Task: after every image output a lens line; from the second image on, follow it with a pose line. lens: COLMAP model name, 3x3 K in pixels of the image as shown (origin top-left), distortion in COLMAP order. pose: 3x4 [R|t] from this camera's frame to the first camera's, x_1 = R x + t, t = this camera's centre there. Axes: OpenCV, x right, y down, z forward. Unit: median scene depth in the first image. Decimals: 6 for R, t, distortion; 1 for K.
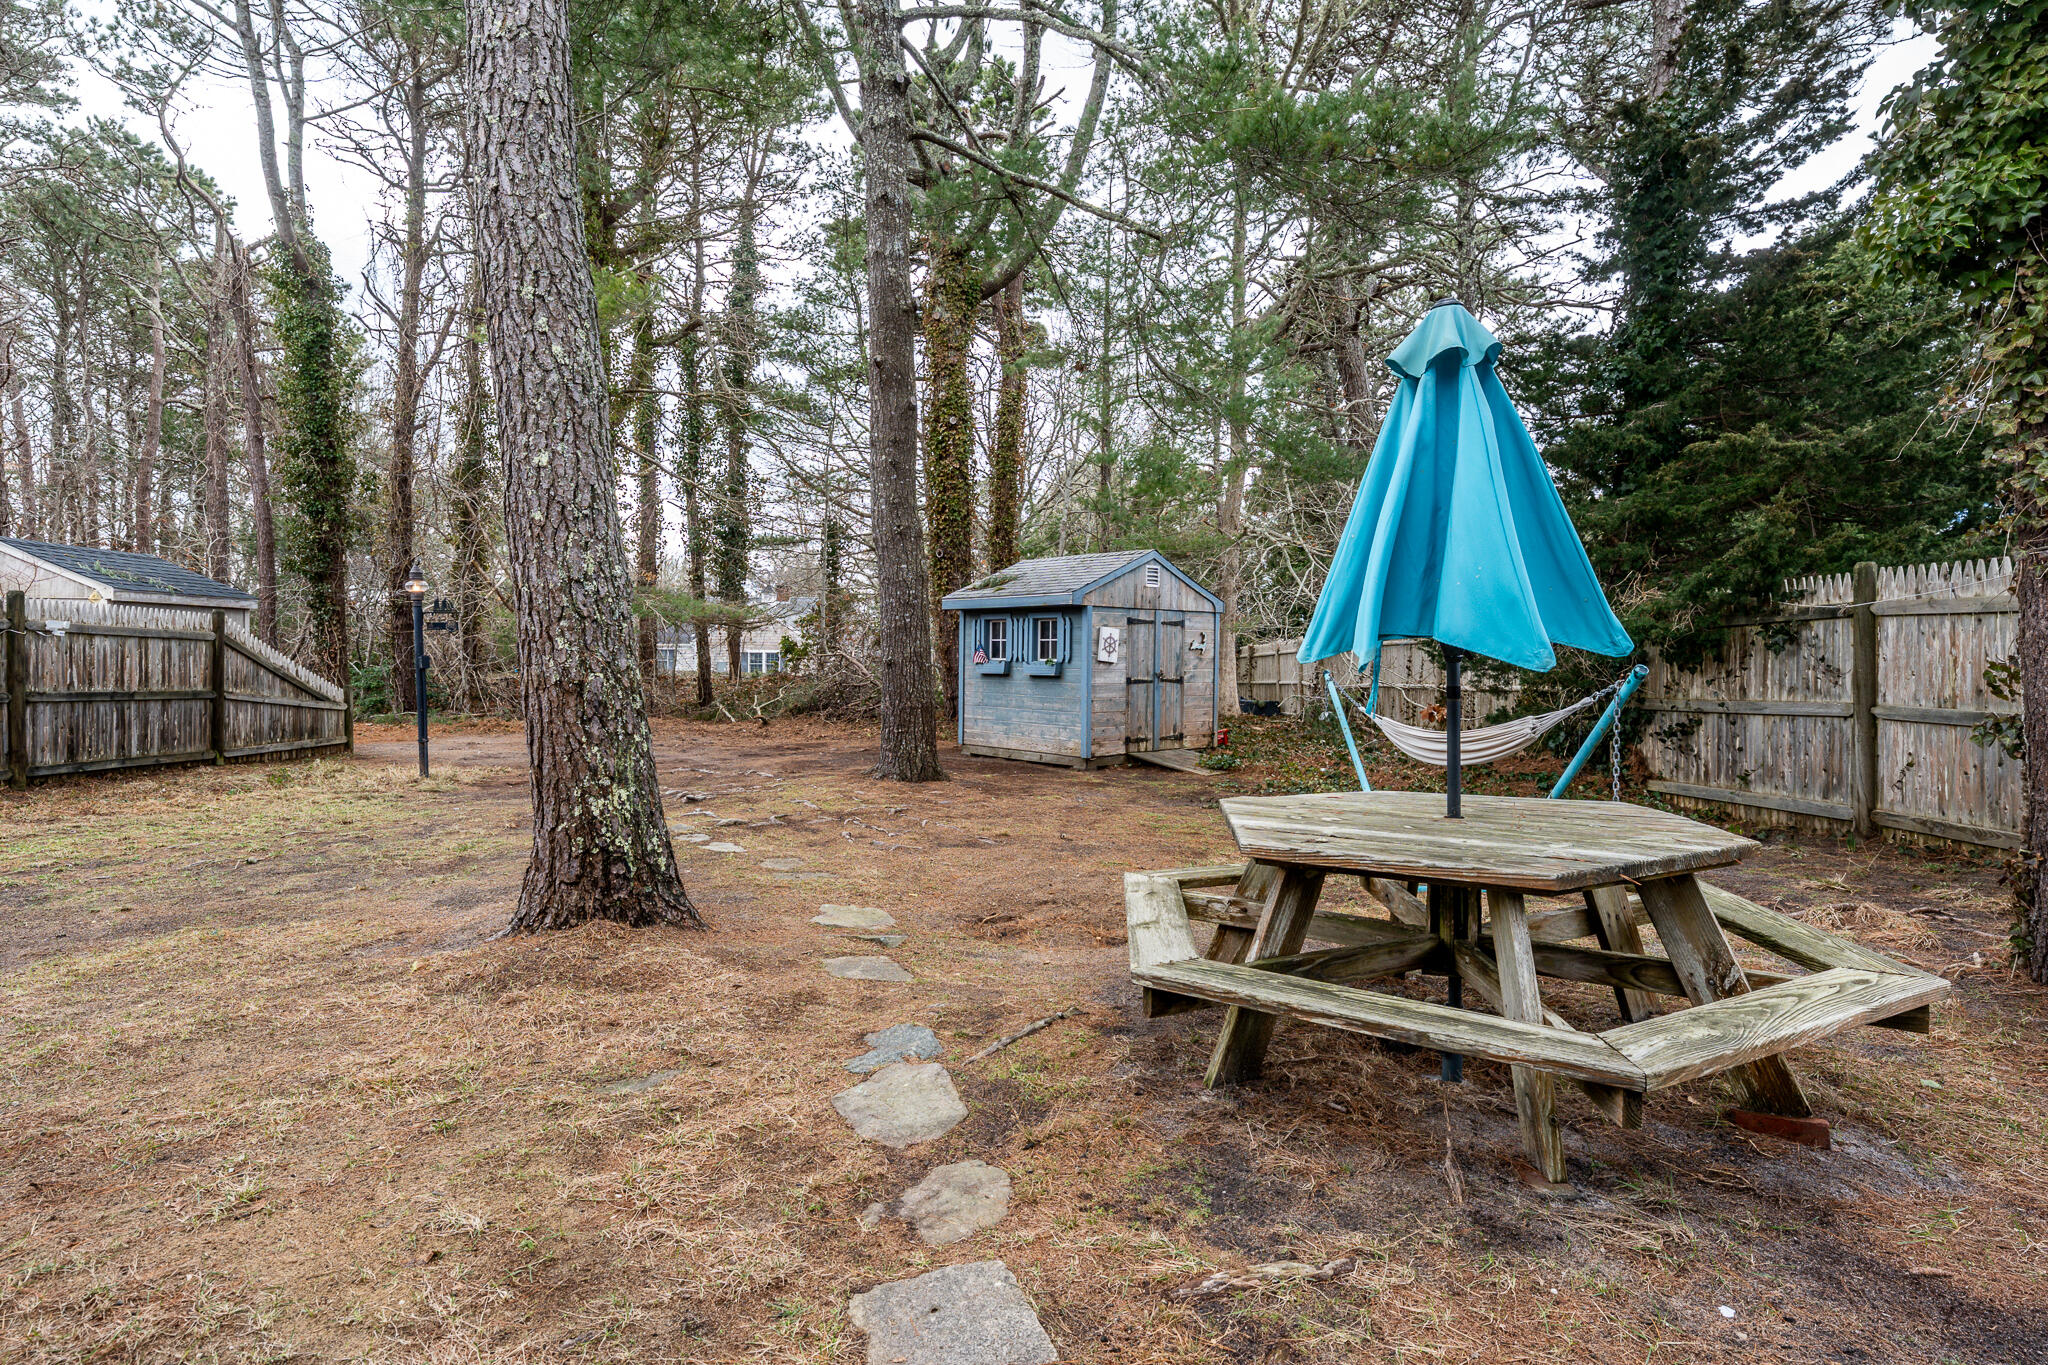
lens RADIAL K [[1083.8, 0, 1072.9], [0, 1083.8, 655.3], [0, 0, 1]] dist [0.001678, 0.000434]
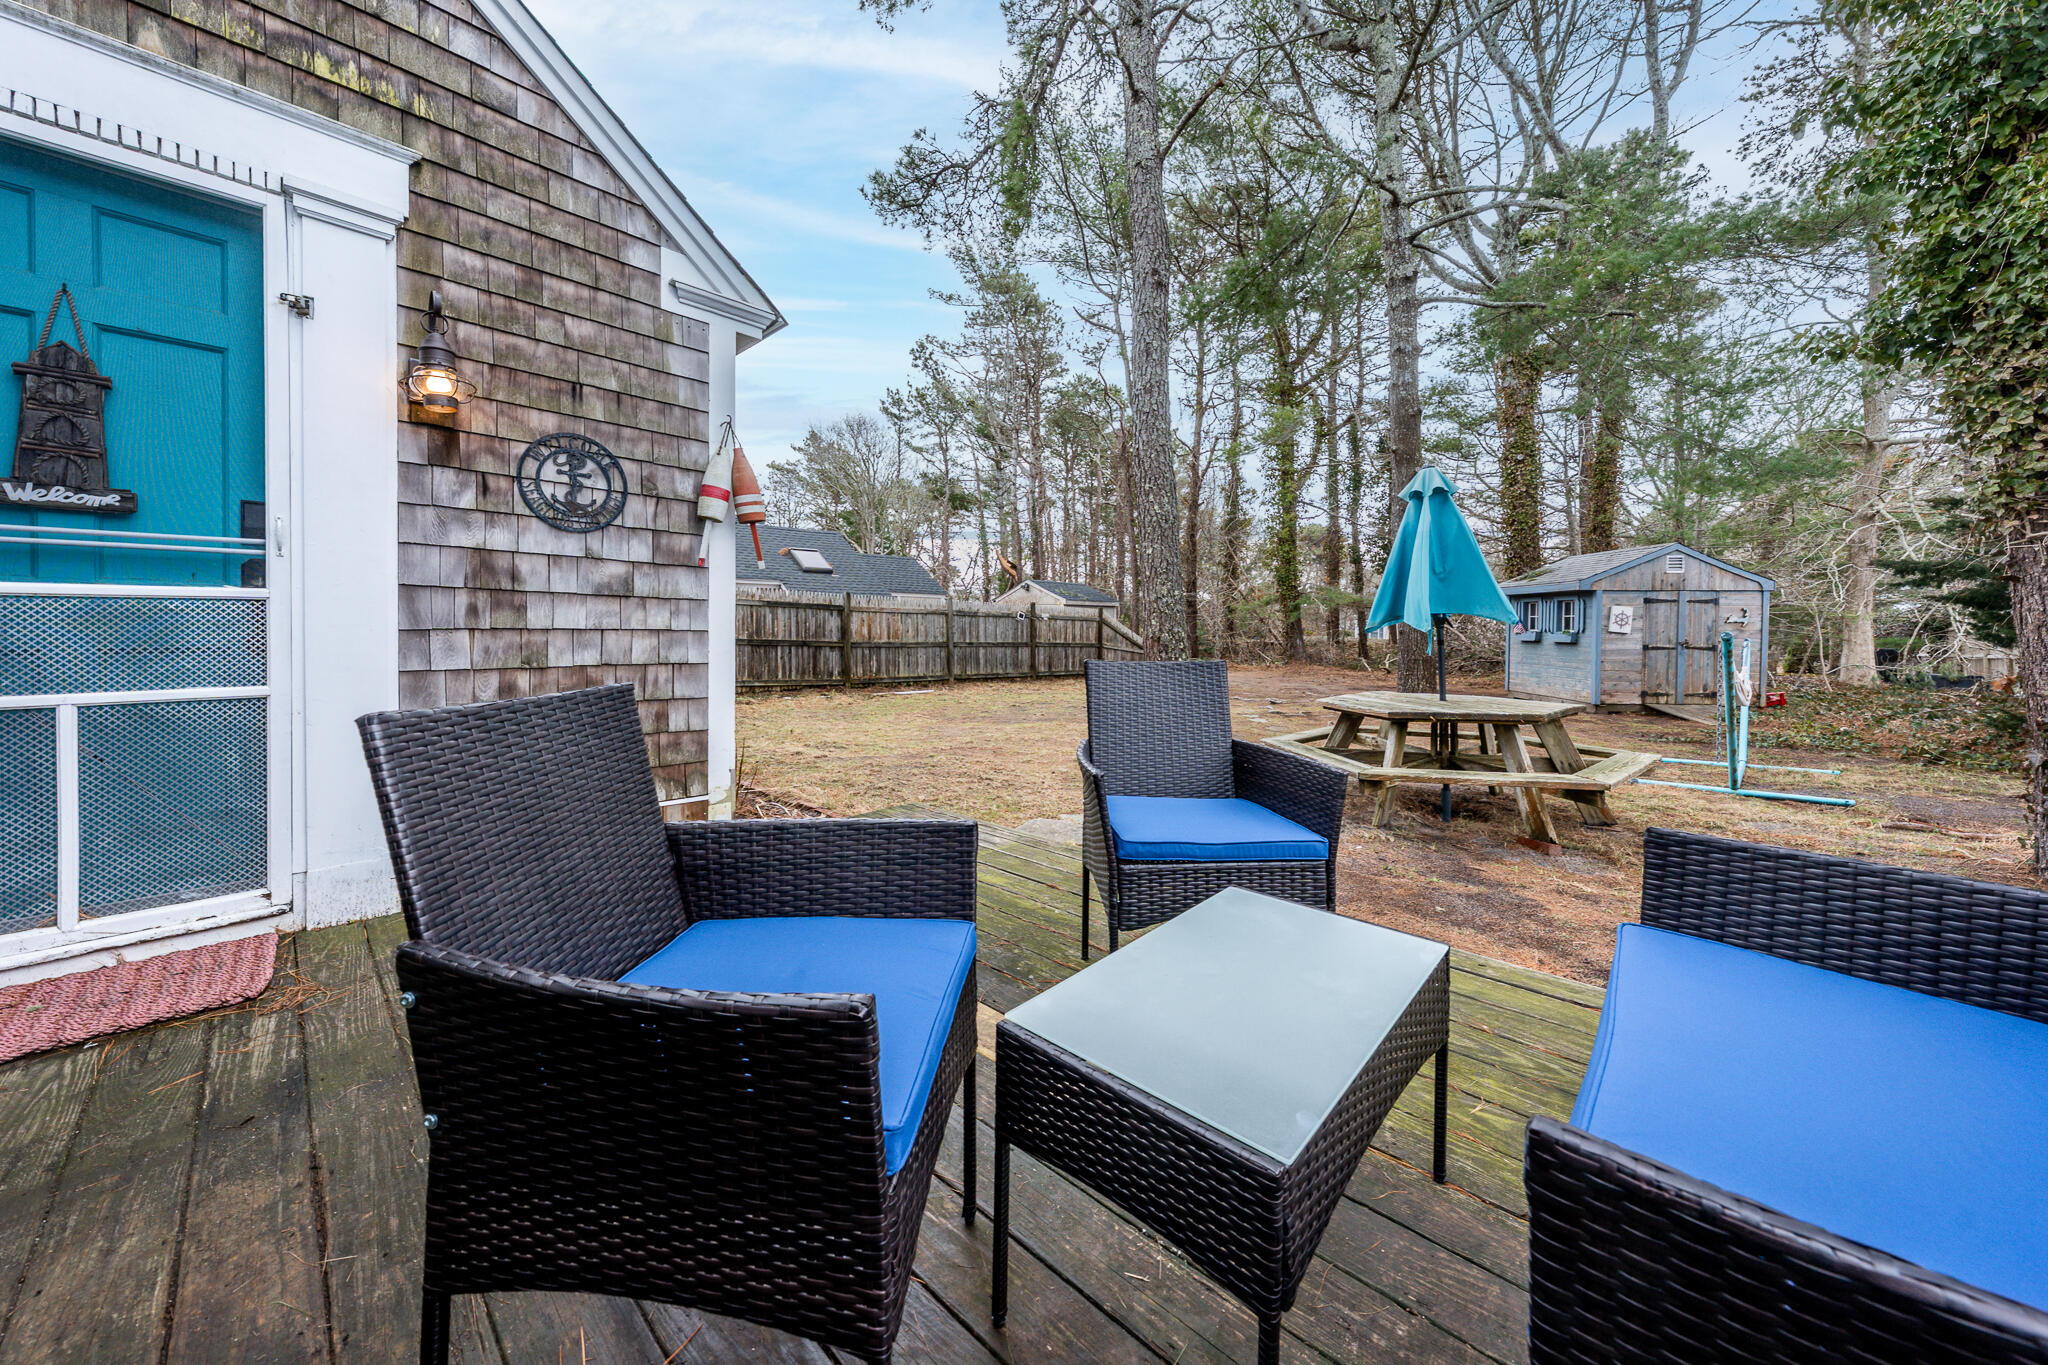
lens RADIAL K [[722.7, 0, 1019.3], [0, 722.7, 636.2], [0, 0, 1]] dist [-0.005479, 0.000755]
pose [[0.680508, 0.008197, -0.732695, 0.171409], [-0.000192, 0.999939, 0.011008, 0.001007], [0.732741, -0.007350, 0.680468, -0.122819]]
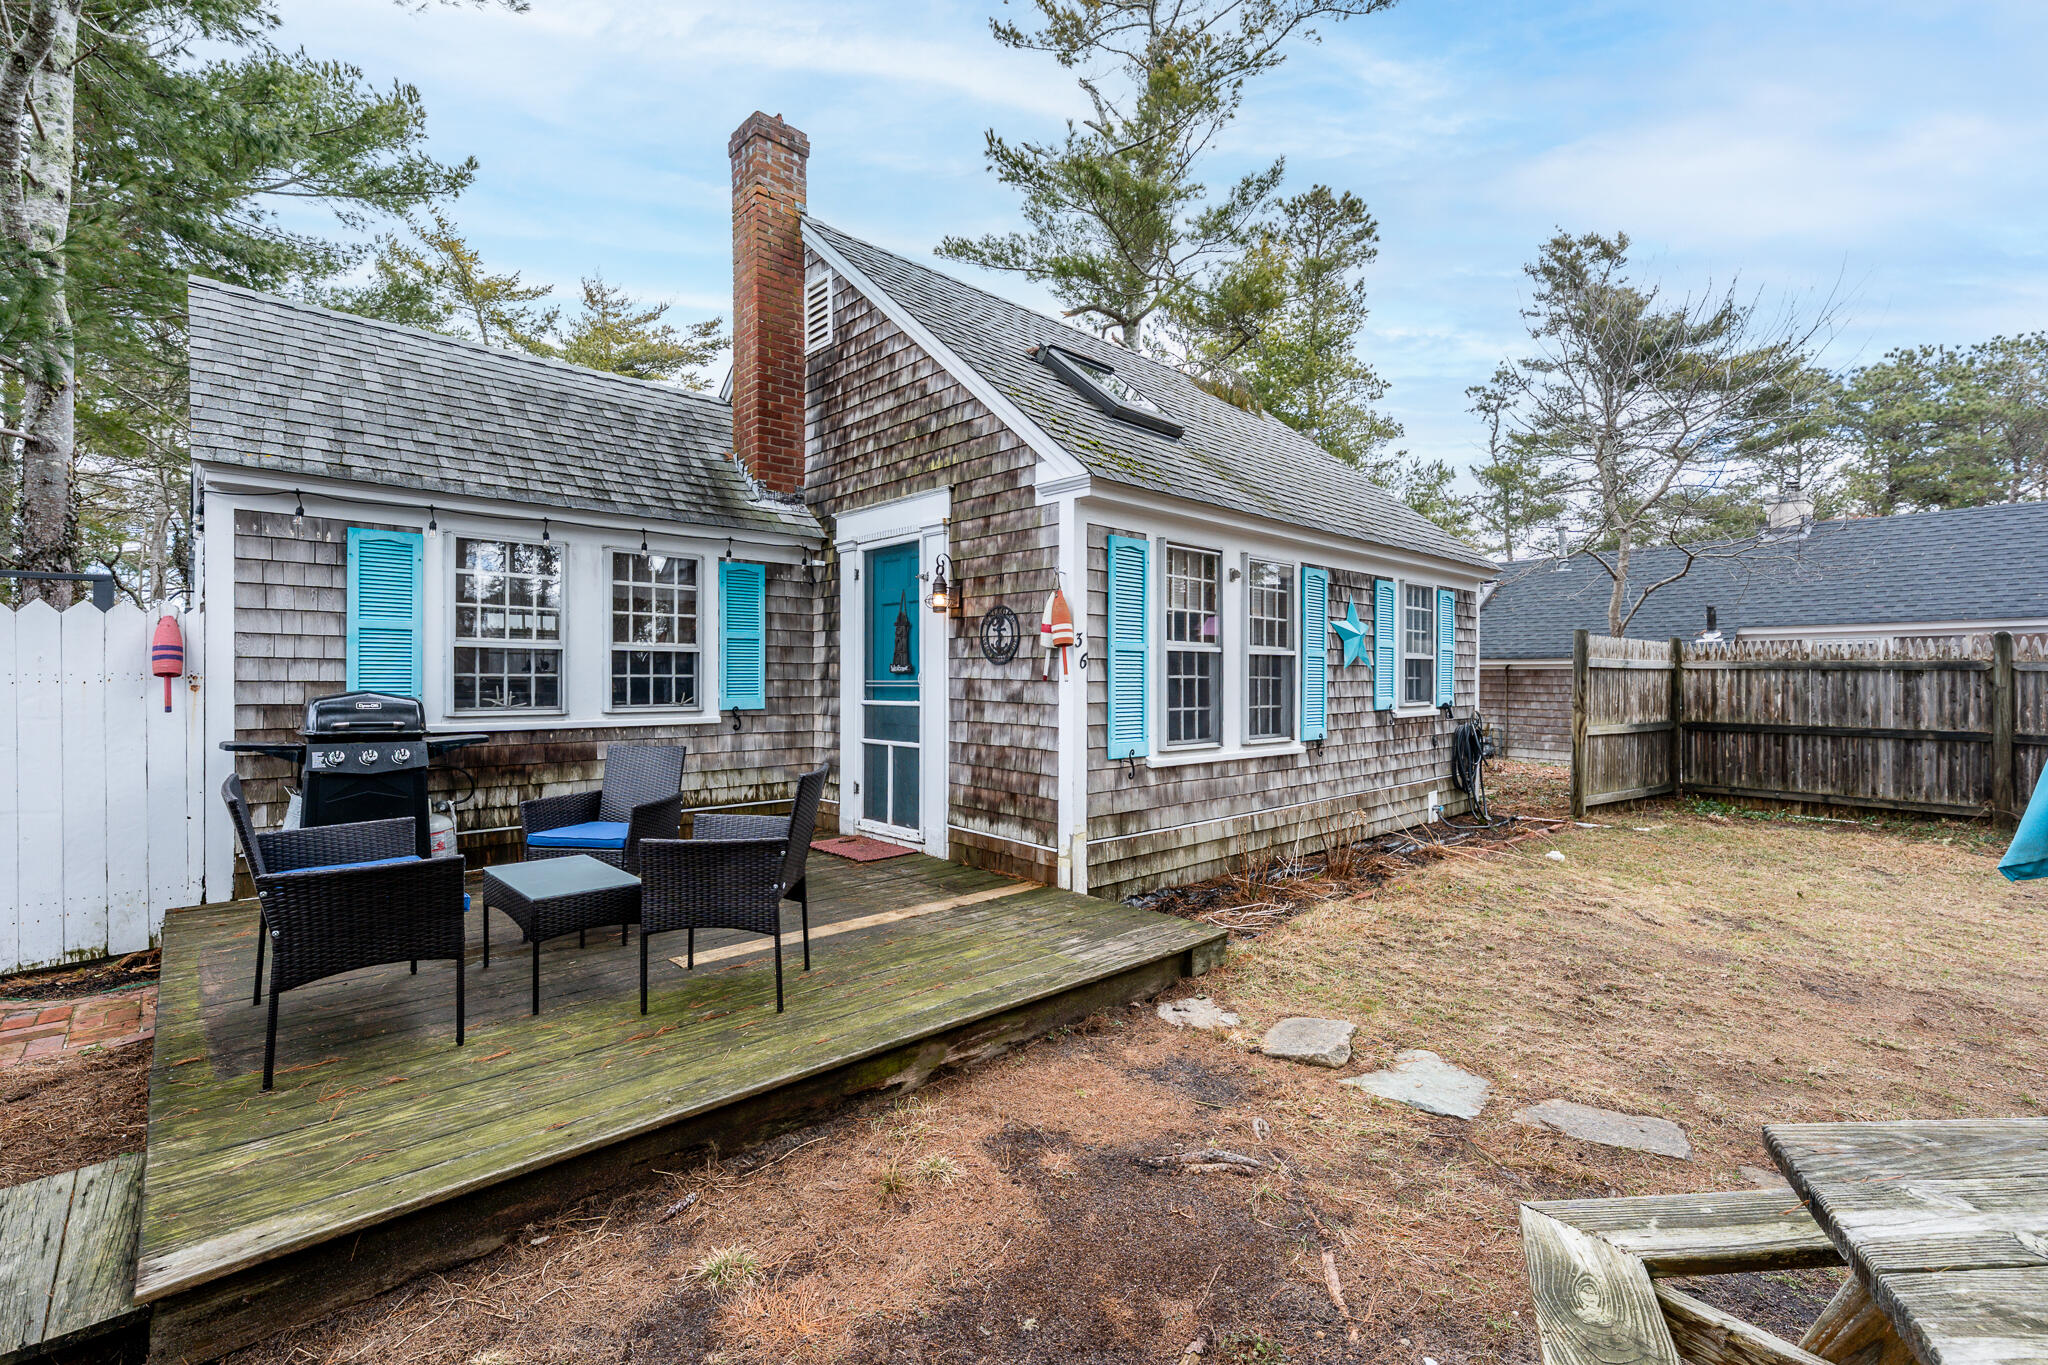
lens RADIAL K [[895.8, 0, 1031.9], [0, 895.8, 679.0], [0, 0, 1]] dist [-0.000531, 0.000954]
pose [[-0.767555, -0.009898, -0.640906, 0.188124], [-0.007369, 0.999951, -0.006617, -0.012976], [0.640940, -0.000356, -0.767591, 0.174338]]
